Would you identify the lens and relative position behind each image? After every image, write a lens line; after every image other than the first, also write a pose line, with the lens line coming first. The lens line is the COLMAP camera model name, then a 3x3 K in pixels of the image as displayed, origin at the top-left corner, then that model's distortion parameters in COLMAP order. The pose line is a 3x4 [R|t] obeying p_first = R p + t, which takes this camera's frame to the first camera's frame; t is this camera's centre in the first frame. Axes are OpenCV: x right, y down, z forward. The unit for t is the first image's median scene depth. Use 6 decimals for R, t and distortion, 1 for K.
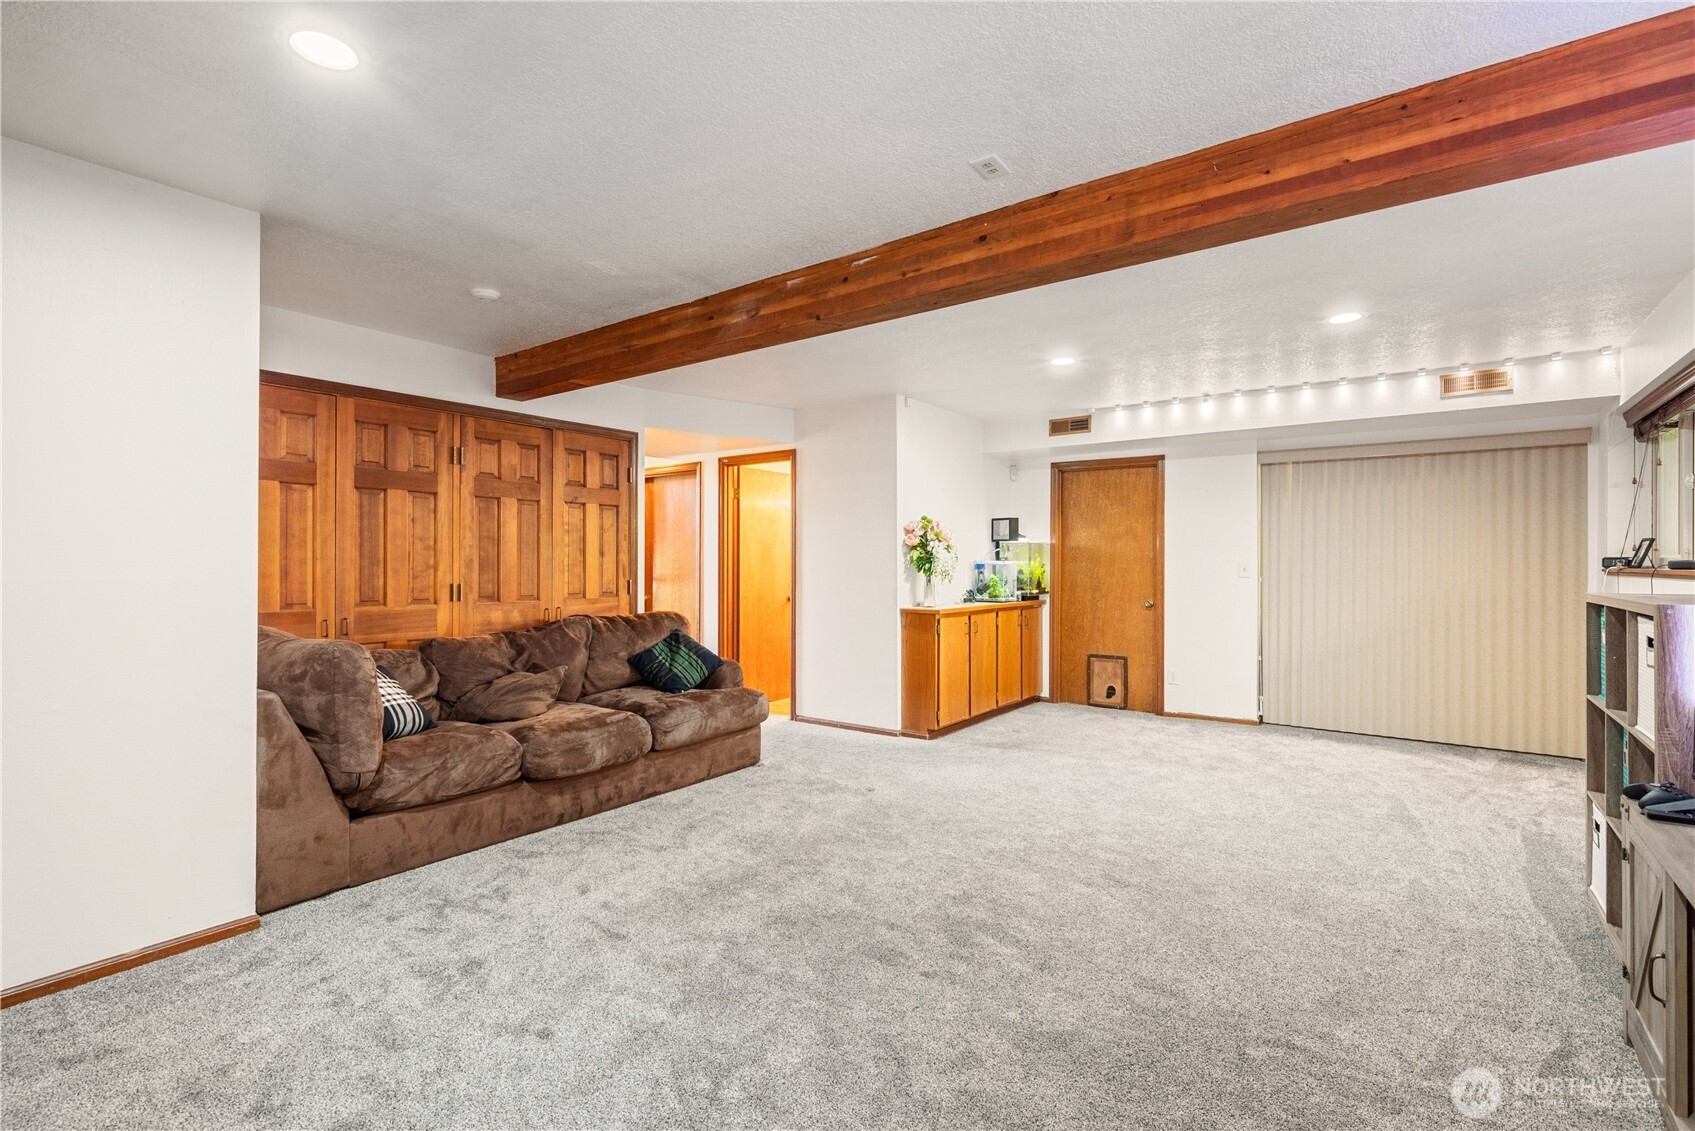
lens RADIAL K [[789.3, 0, 840.1], [0, 789.3, 555.5], [0, 0, 1]] dist [0.000745, -0.000071]
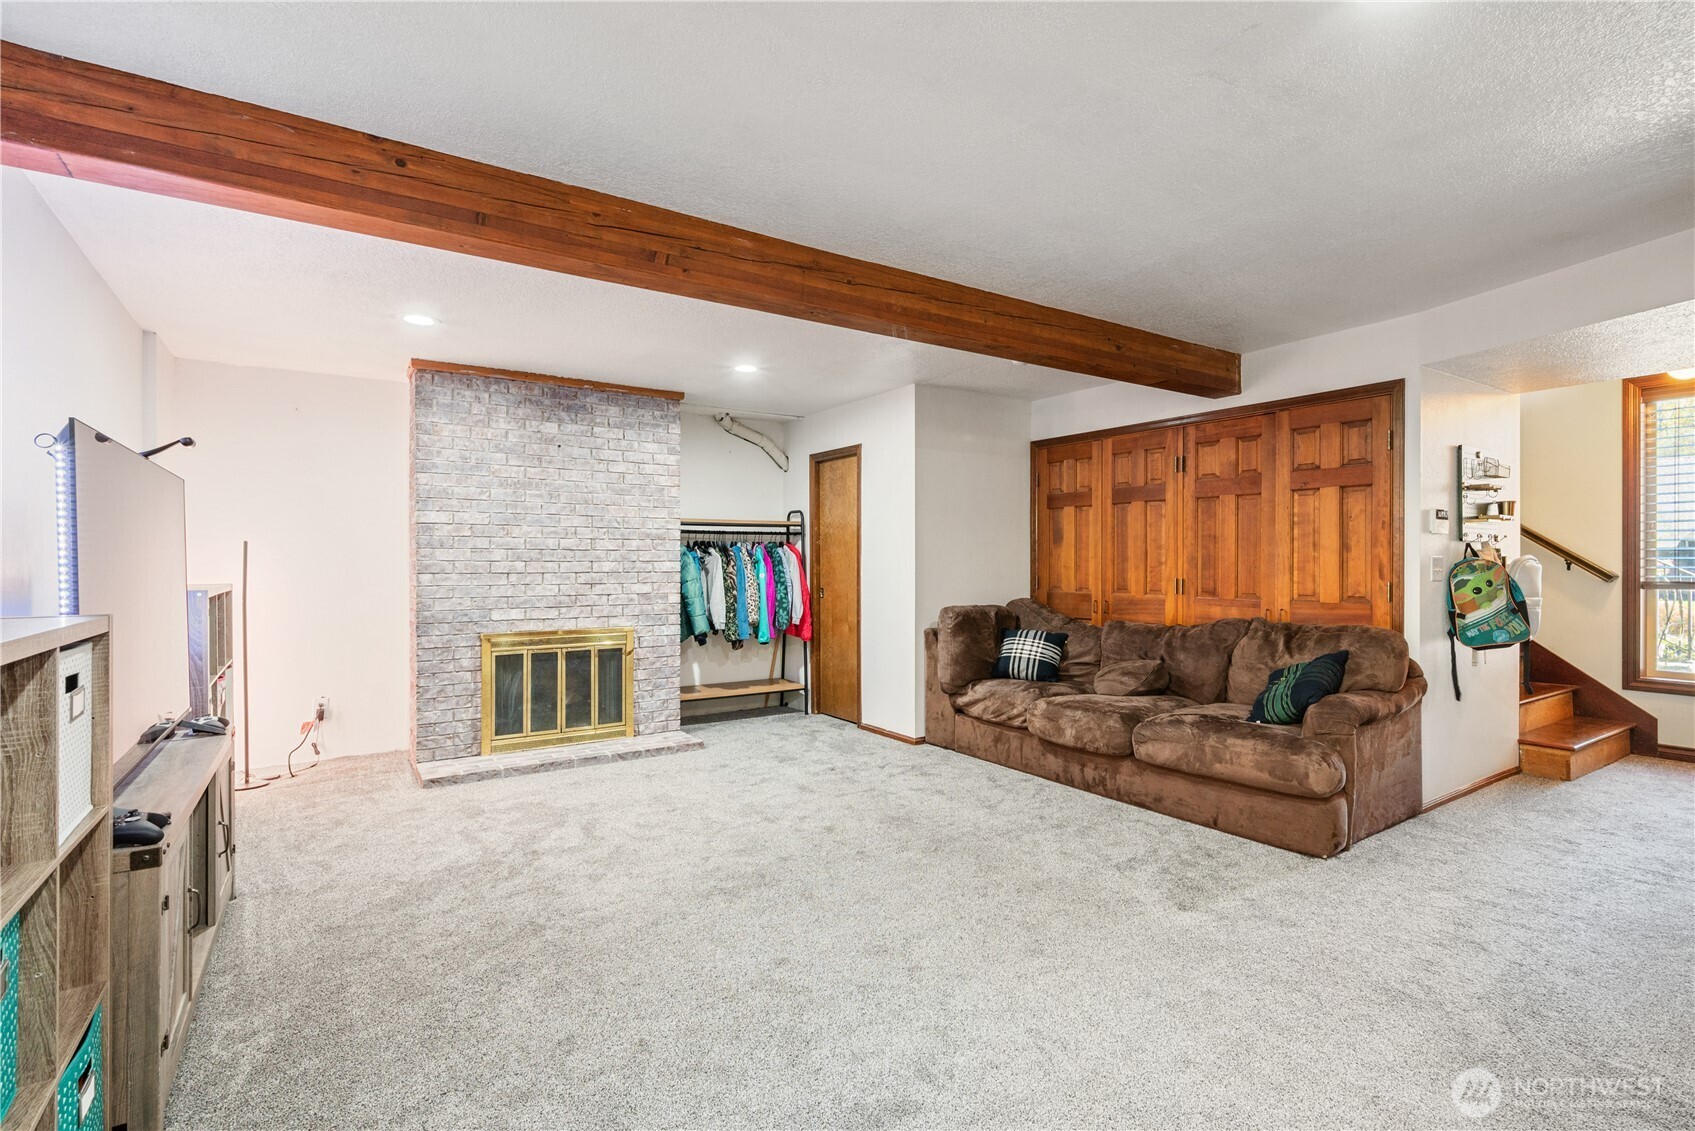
lens RADIAL K [[789.3, 0, 840.1], [0, 789.3, 555.5], [0, 0, 1]] dist [0.000745, -0.000071]
pose [[-0.348035, -0.008383, -0.937444, 0.773949], [0.008514, 0.999891, -0.012102, 0.013173], [0.937443, -0.012193, -0.347925, 0.995300]]
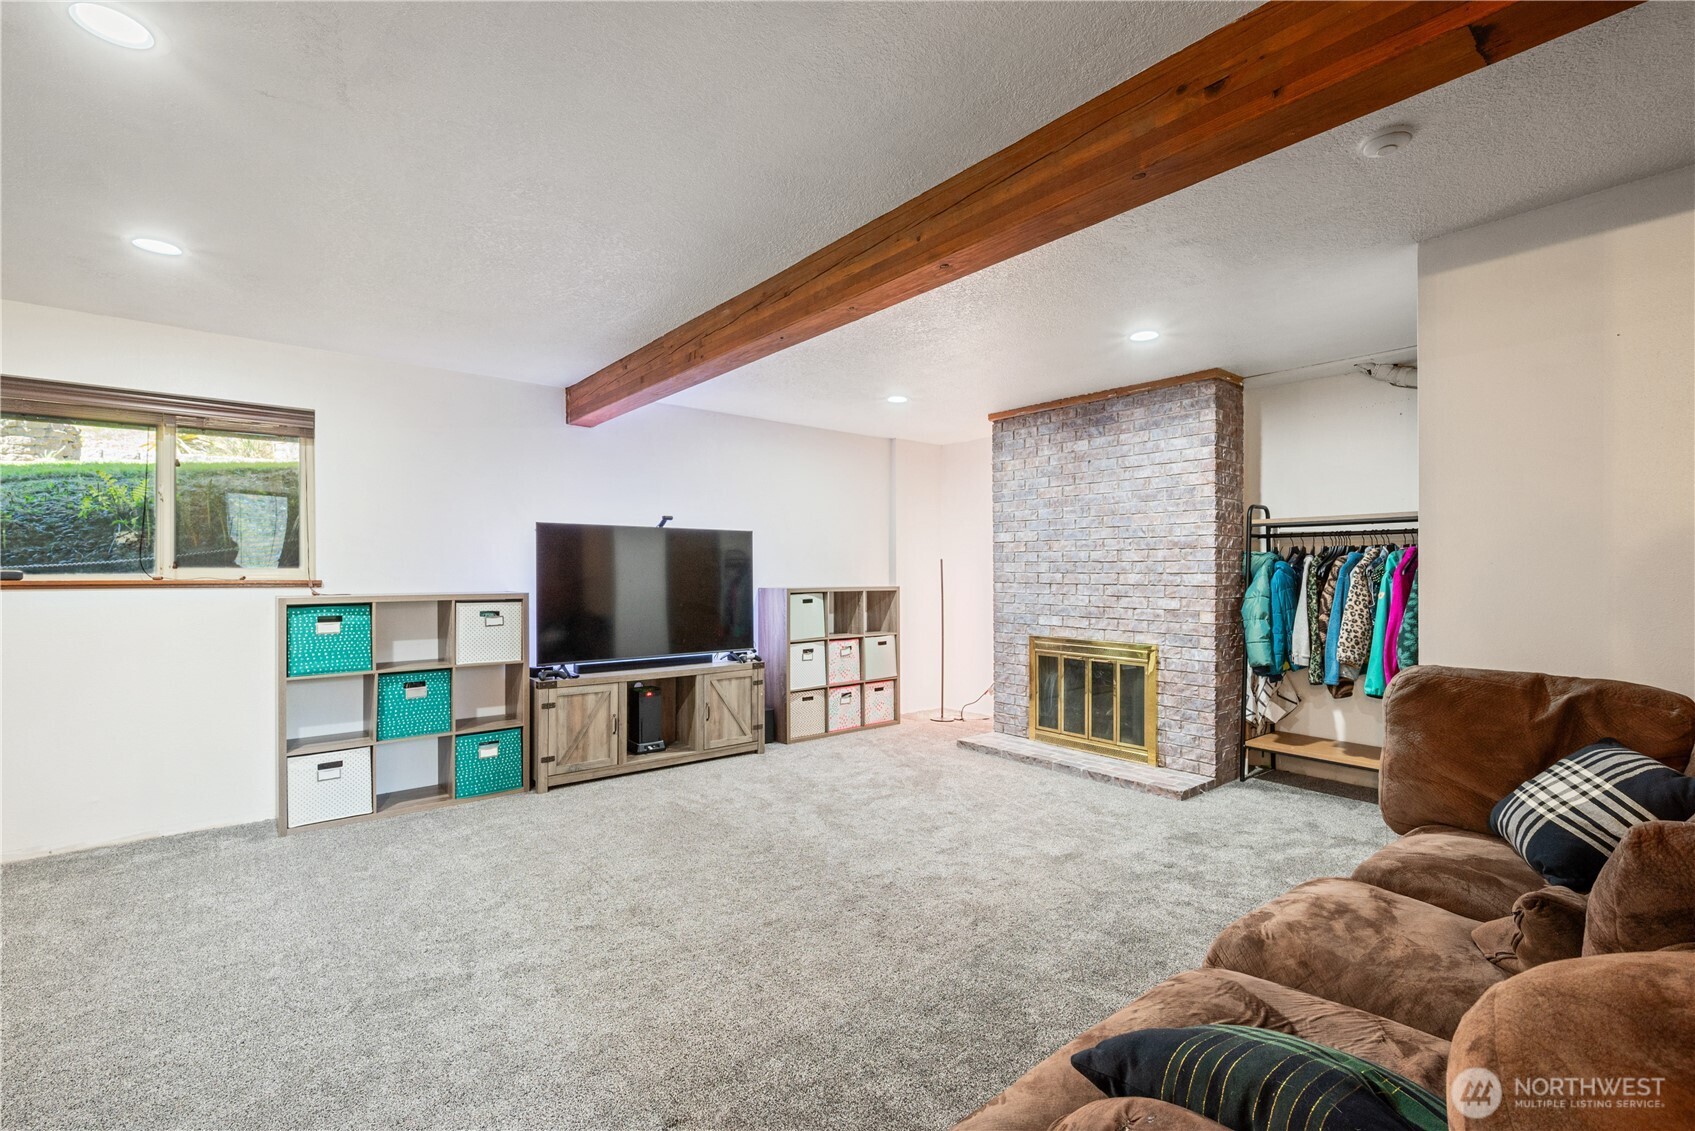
lens RADIAL K [[732.4, 0, 847.5], [0, 732.4, 565.5], [0, 0, 1]] dist [-0.001553, -0.000042]
pose [[-0.972375, -0.000200, 0.233425, -0.149996], [-0.004016, 0.999866, -0.015873, 0.011584], [-0.233391, -0.016372, -0.972245, 1.402888]]
